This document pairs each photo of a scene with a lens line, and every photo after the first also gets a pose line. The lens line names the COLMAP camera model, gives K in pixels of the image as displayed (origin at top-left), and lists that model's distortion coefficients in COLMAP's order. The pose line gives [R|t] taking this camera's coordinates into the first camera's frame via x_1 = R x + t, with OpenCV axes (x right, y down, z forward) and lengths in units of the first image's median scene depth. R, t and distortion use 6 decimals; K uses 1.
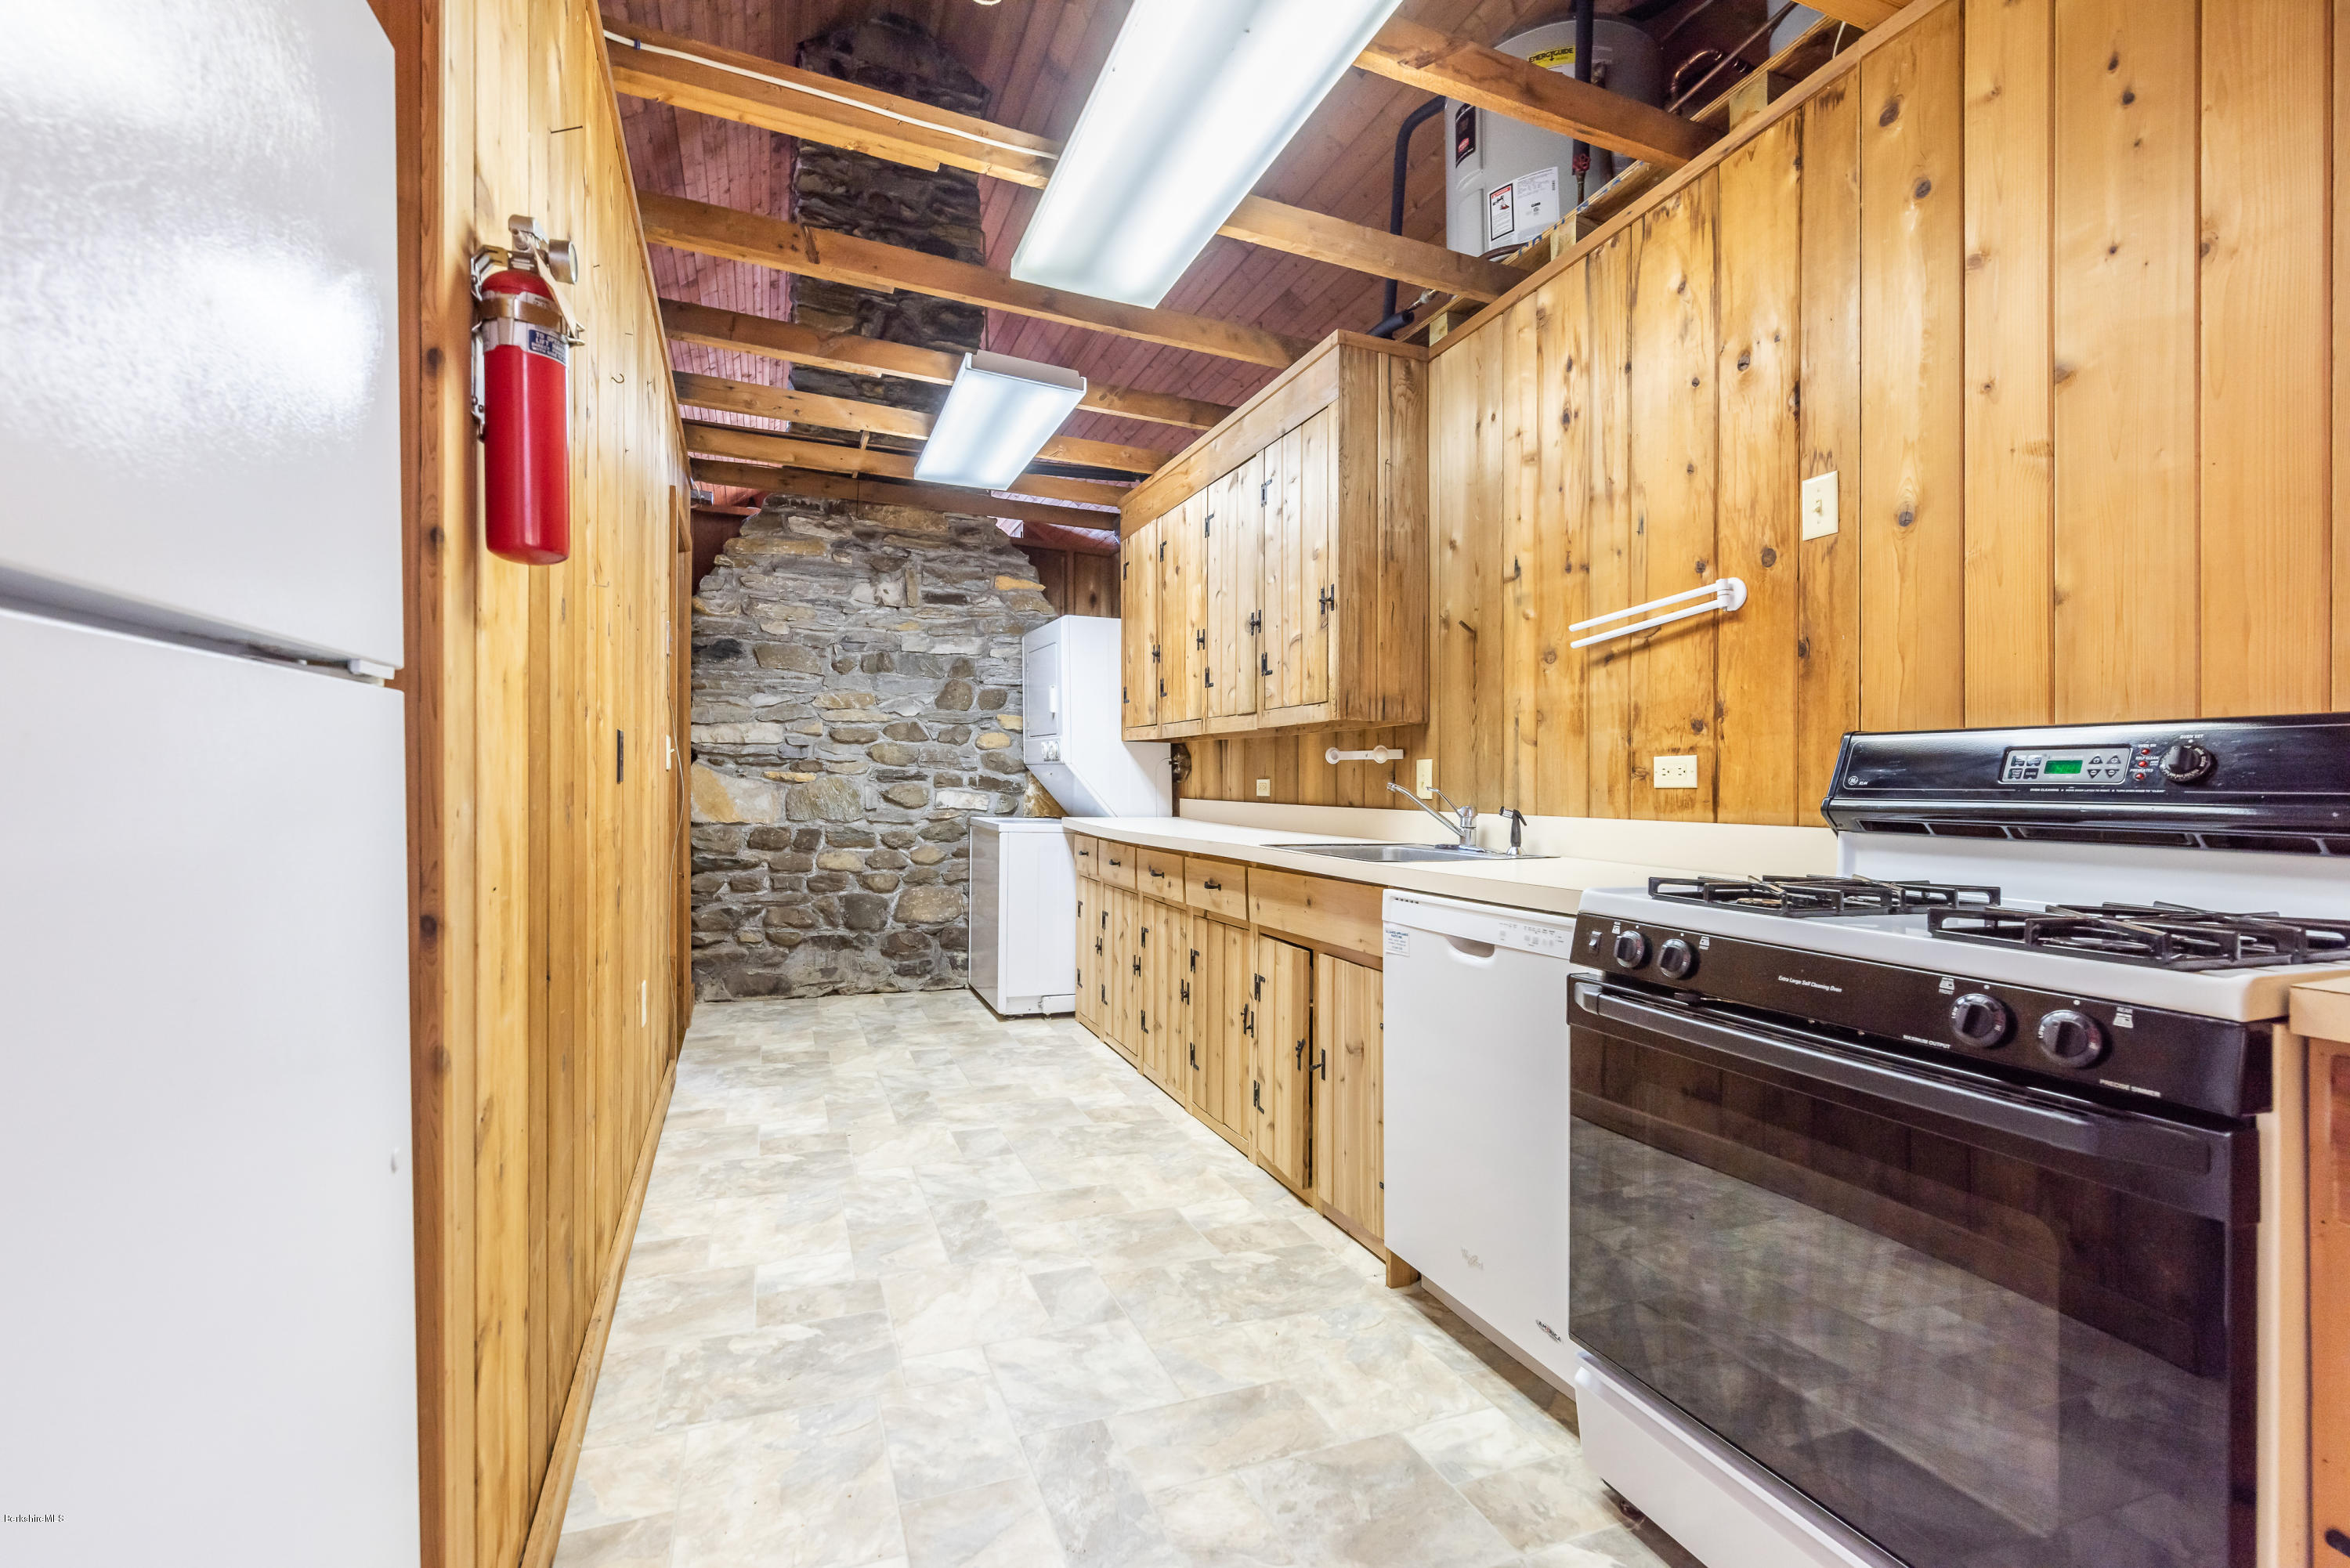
lens RADIAL K [[997.5, 0, 1176.1], [0, 997.5, 798.2], [0, 0, 1]] dist [0.000210, -0.000564]
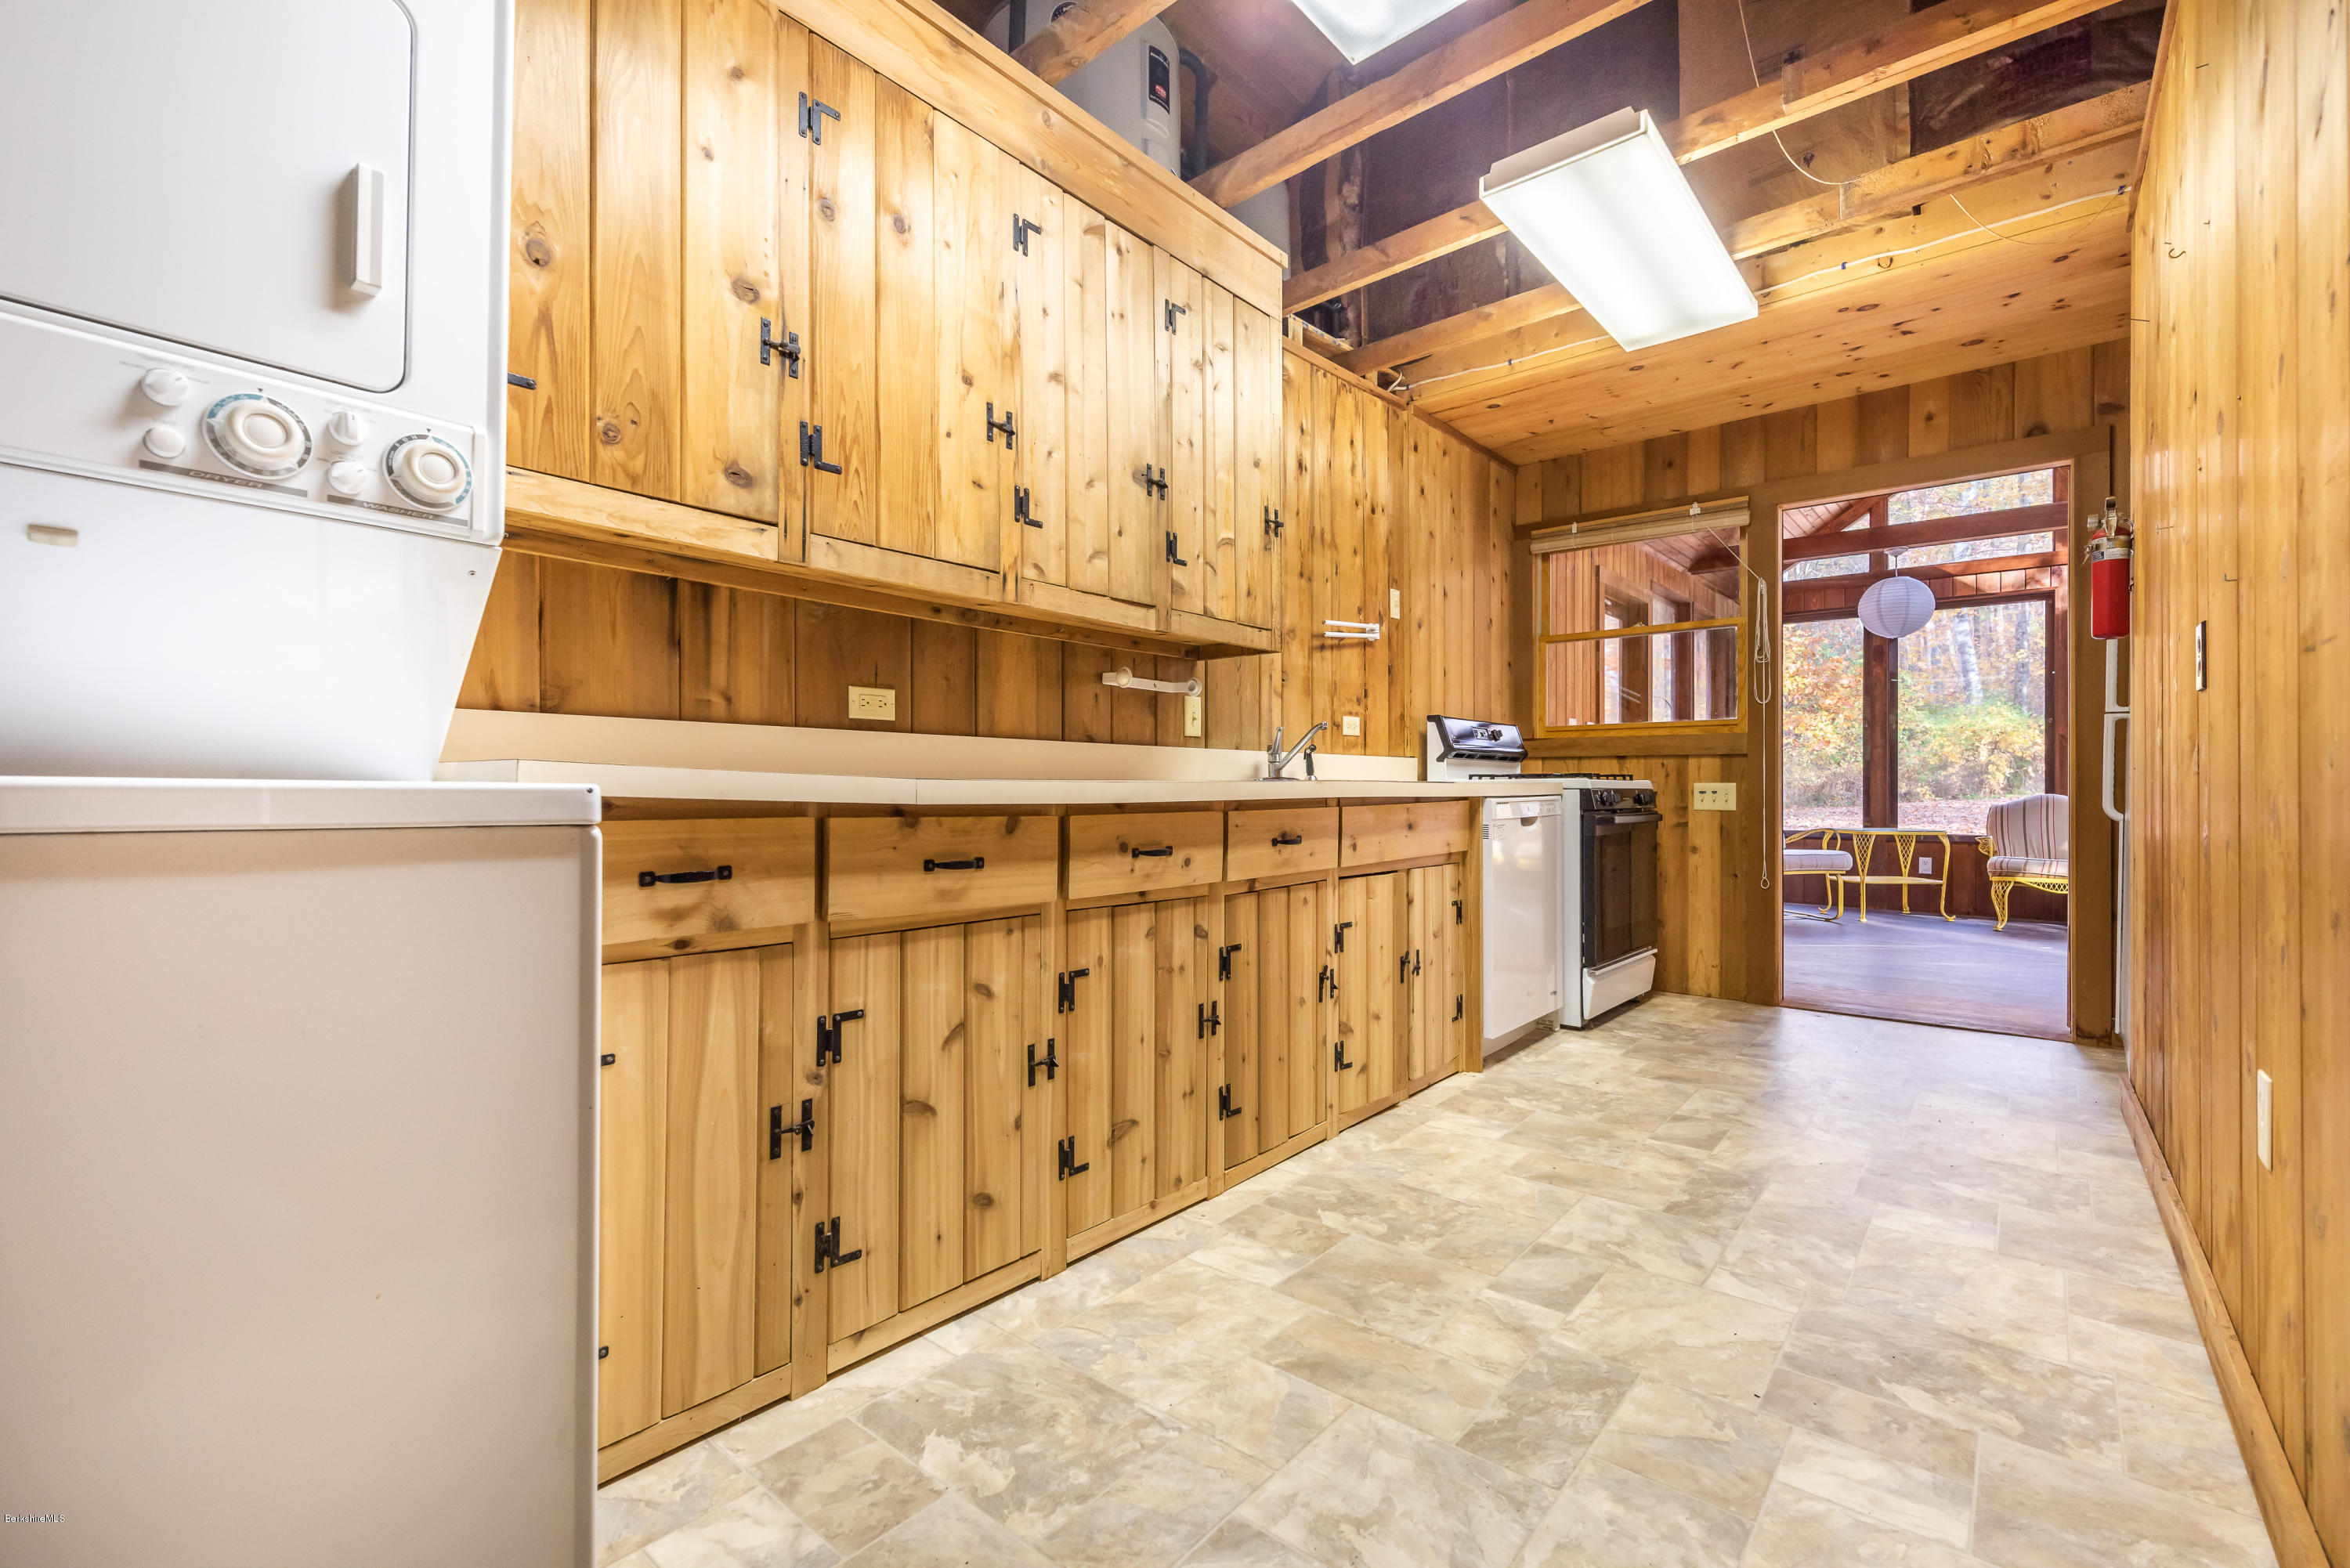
lens RADIAL K [[997.5, 0, 1176.6], [0, 997.5, 766.1], [0, 0, 1]] dist [0.000210, -0.000564]
pose [[-0.453030, 0.001157, 0.891494, -0.726213], [-0.000532, 0.999999, -0.001568, 0.037077], [-0.891495, -0.001185, -0.453029, 1.689890]]
